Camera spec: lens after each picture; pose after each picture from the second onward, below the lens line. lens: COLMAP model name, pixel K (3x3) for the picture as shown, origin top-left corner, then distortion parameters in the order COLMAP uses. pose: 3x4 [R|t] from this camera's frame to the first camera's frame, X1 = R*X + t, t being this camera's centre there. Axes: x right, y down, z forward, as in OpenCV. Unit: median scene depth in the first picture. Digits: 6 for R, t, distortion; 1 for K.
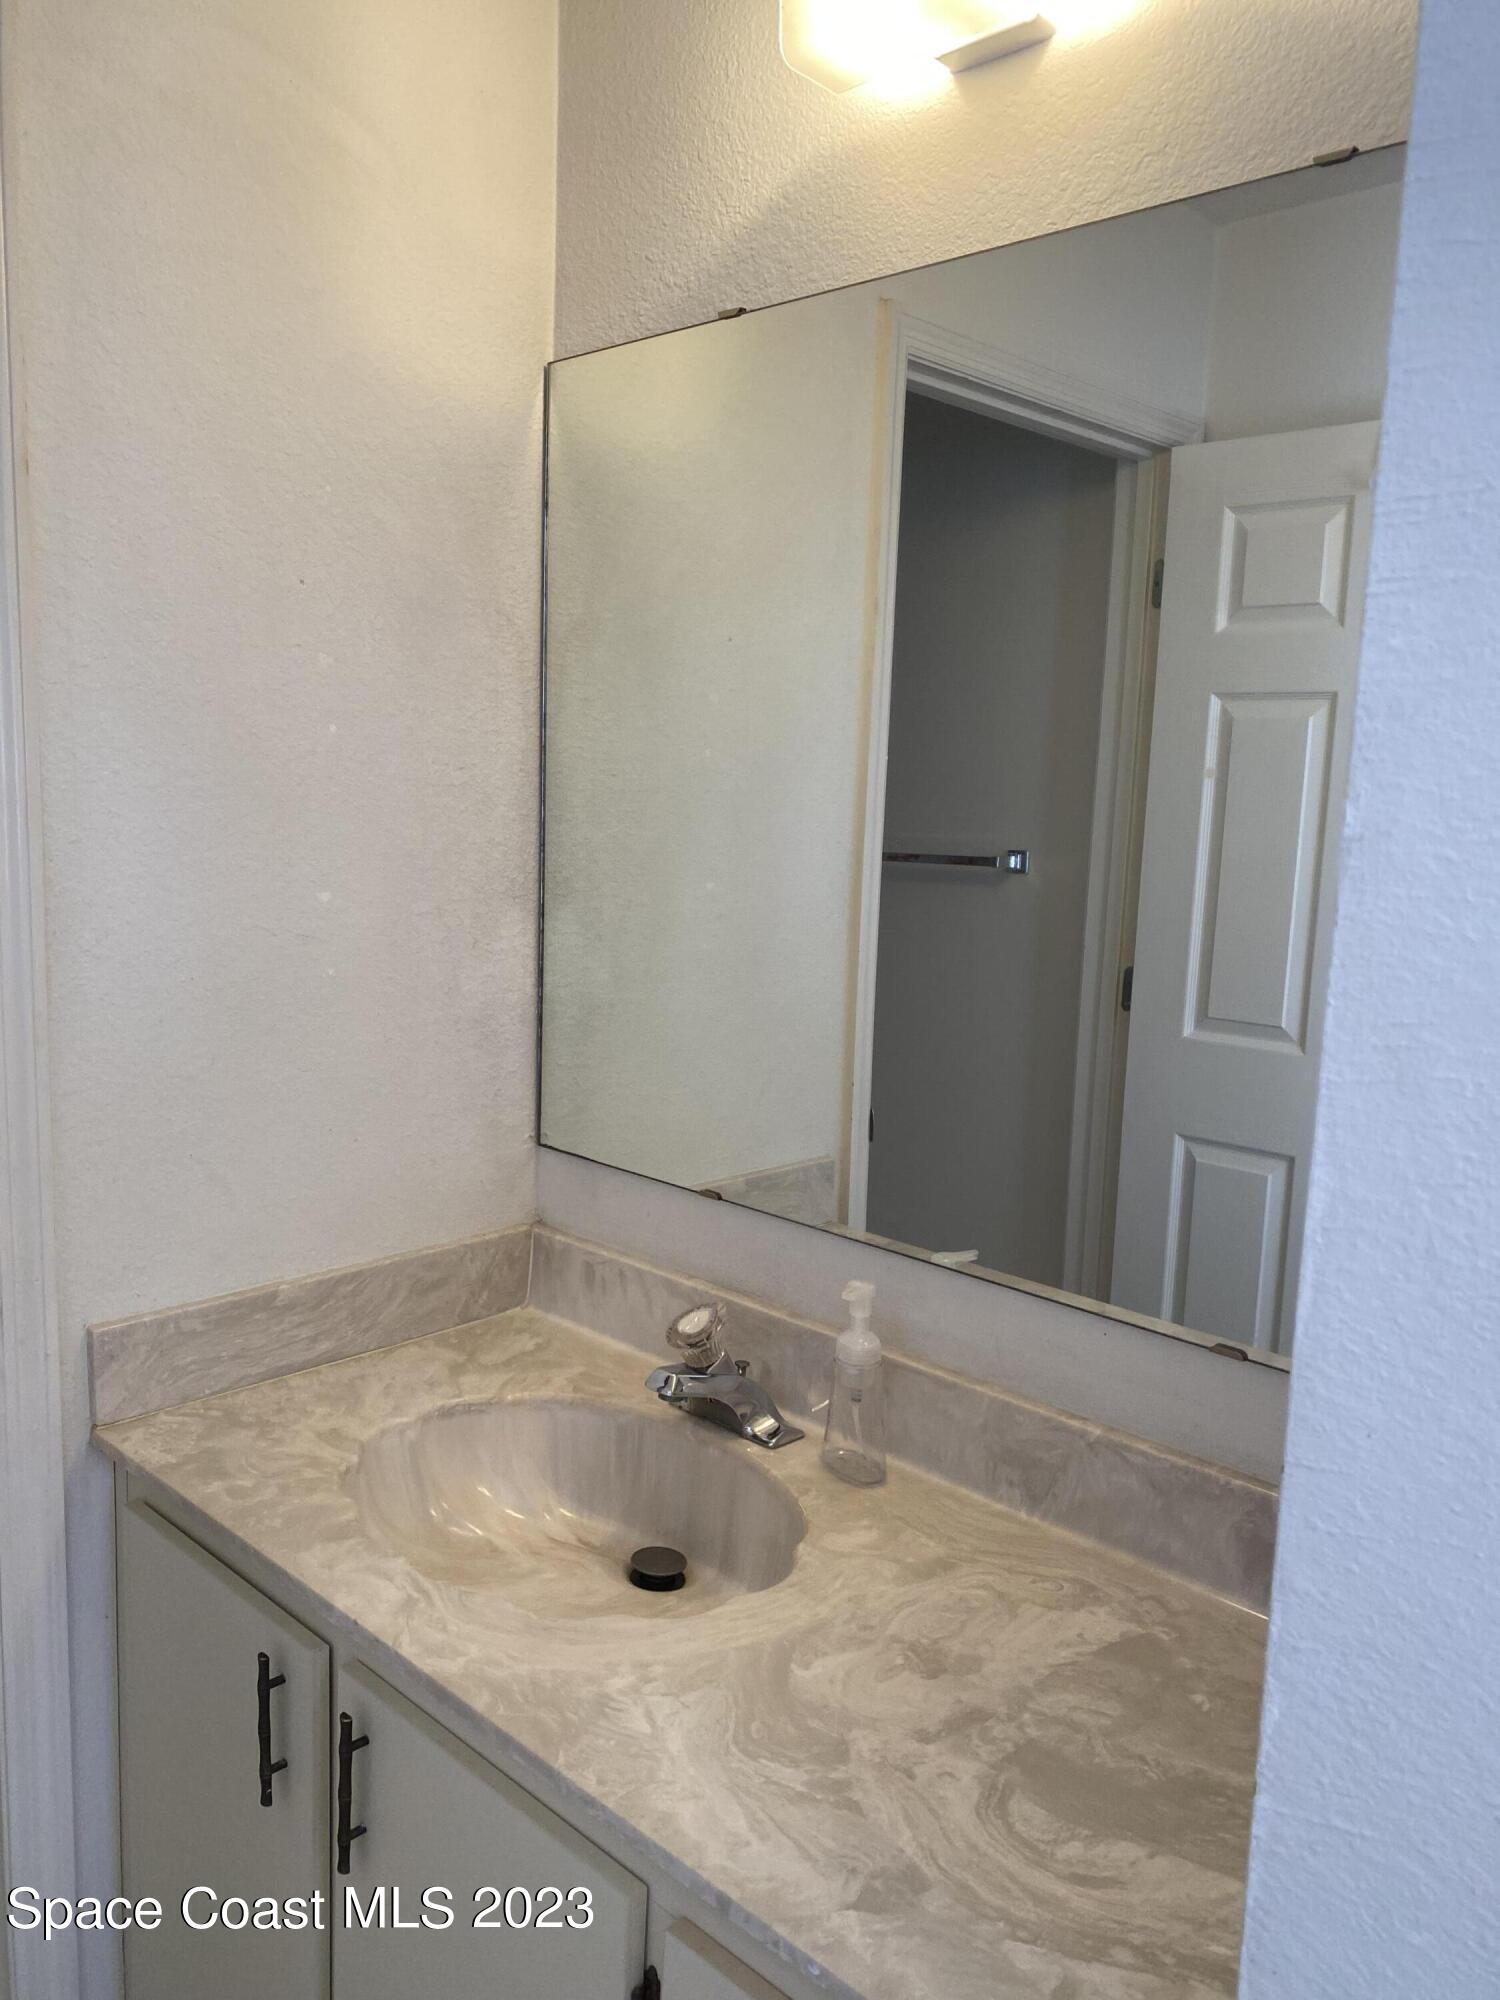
lens RADIAL K [[1499.2, 0, 750.0], [0, 1499.2, 1000.0], [0, 0, 1]] dist [-0.006325, -0.005470]
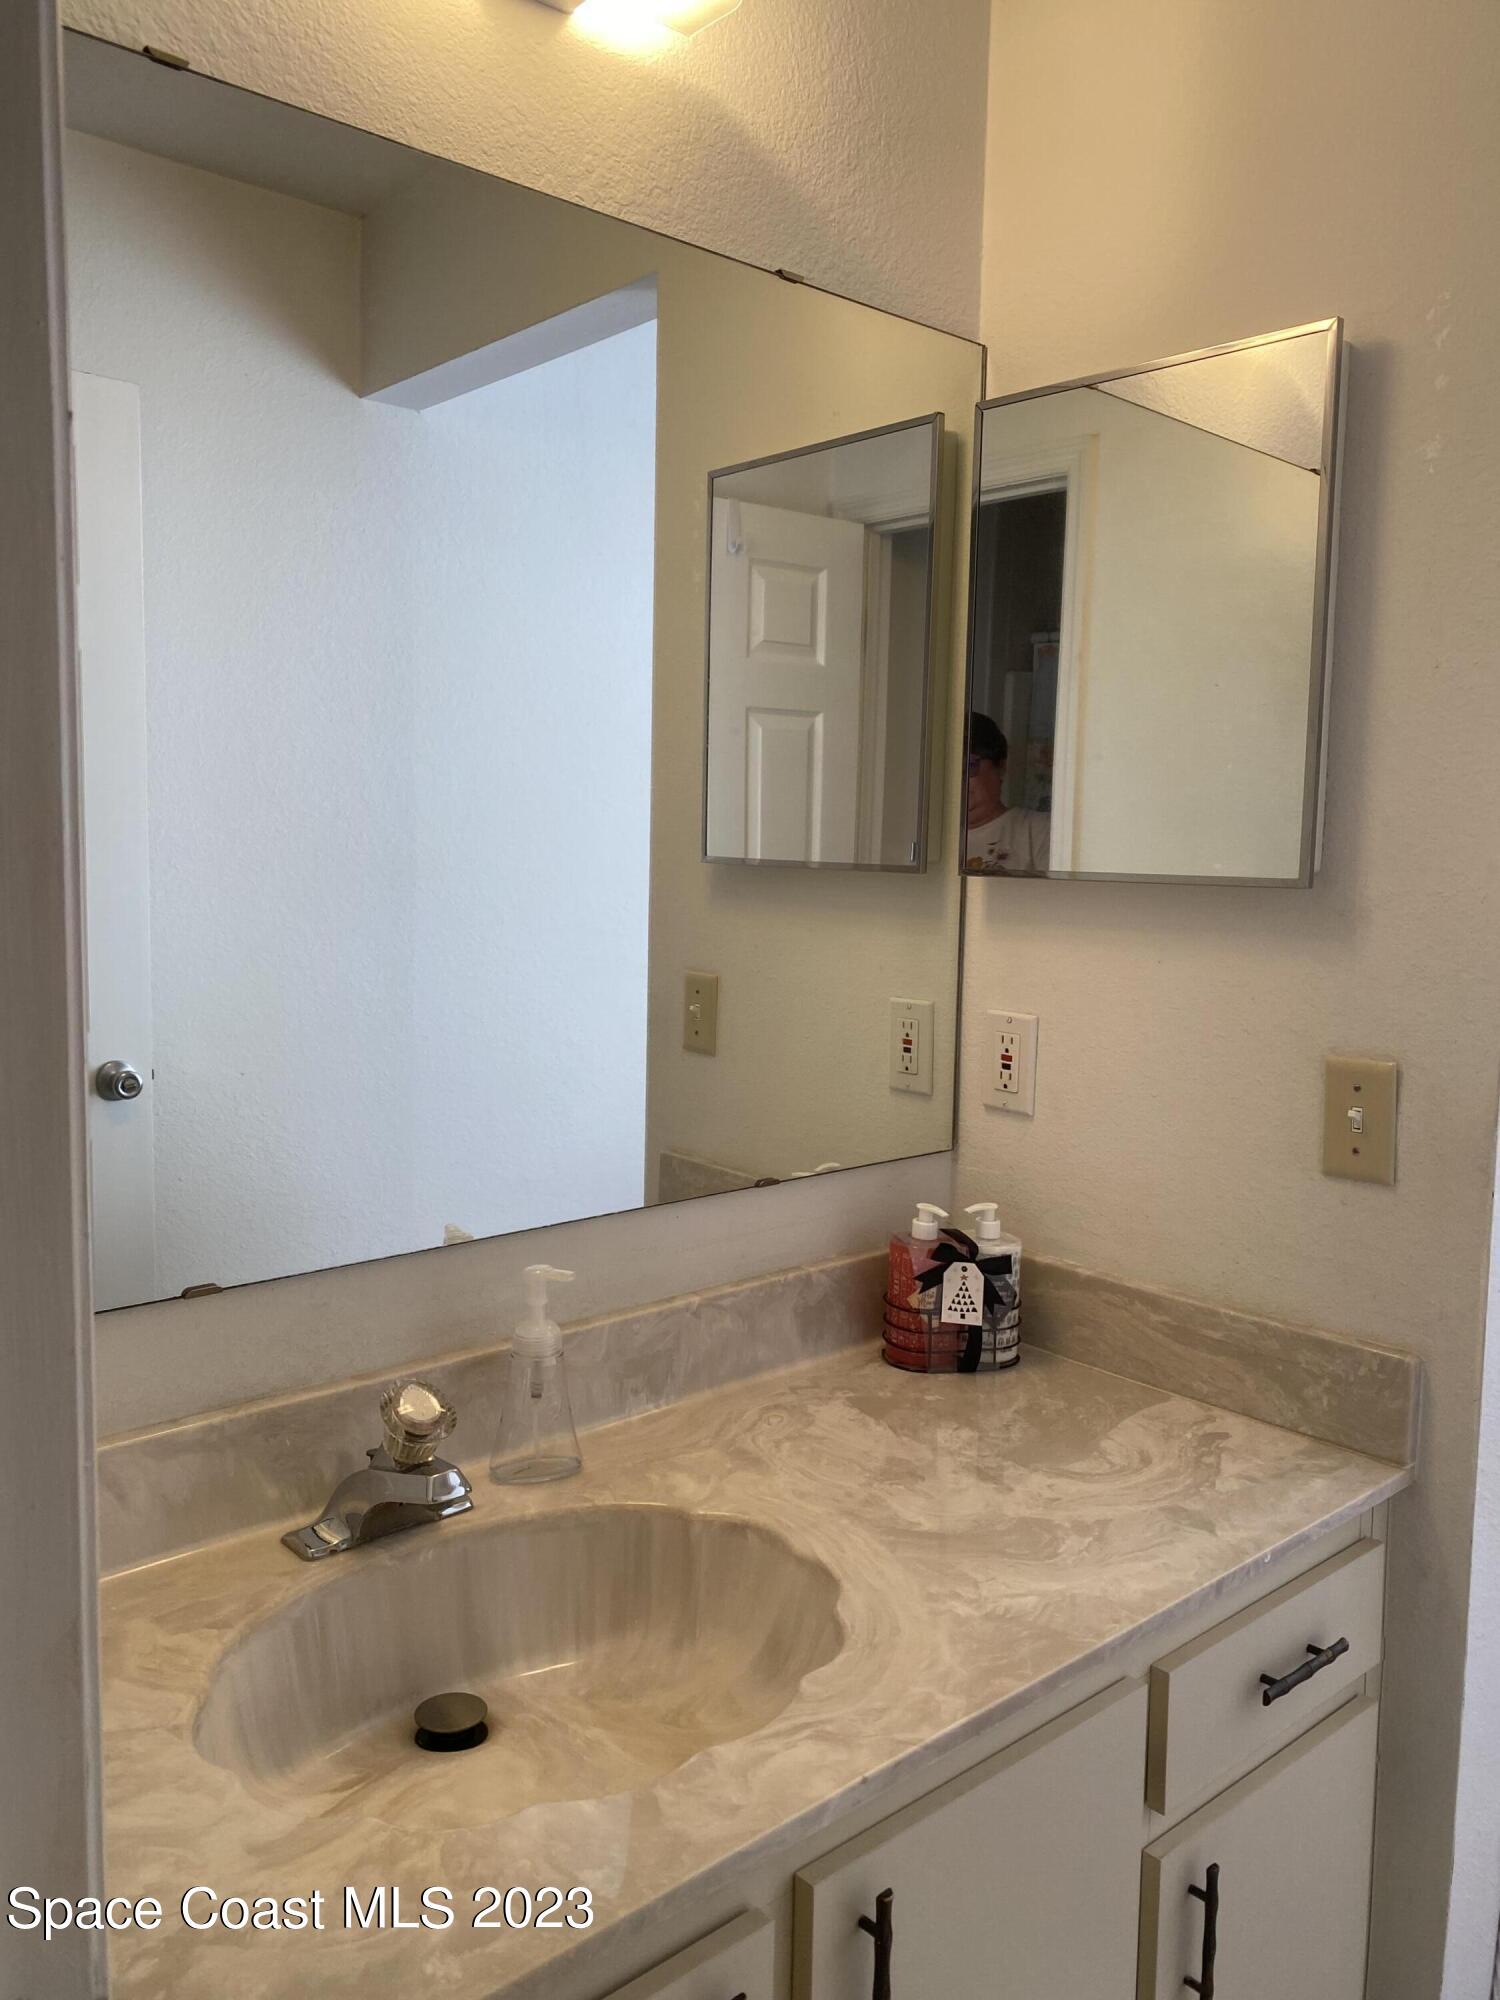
lens RADIAL K [[1499.2, 0, 750.0], [0, 1499.2, 1000.0], [0, 0, 1]] dist [-0.006325, -0.005470]
pose [[0.120508, -0.165481, 0.978823, -0.883143], [0.136614, 0.979391, 0.148758, -0.102444], [-0.983267, 0.115795, 0.140631, 0.815016]]
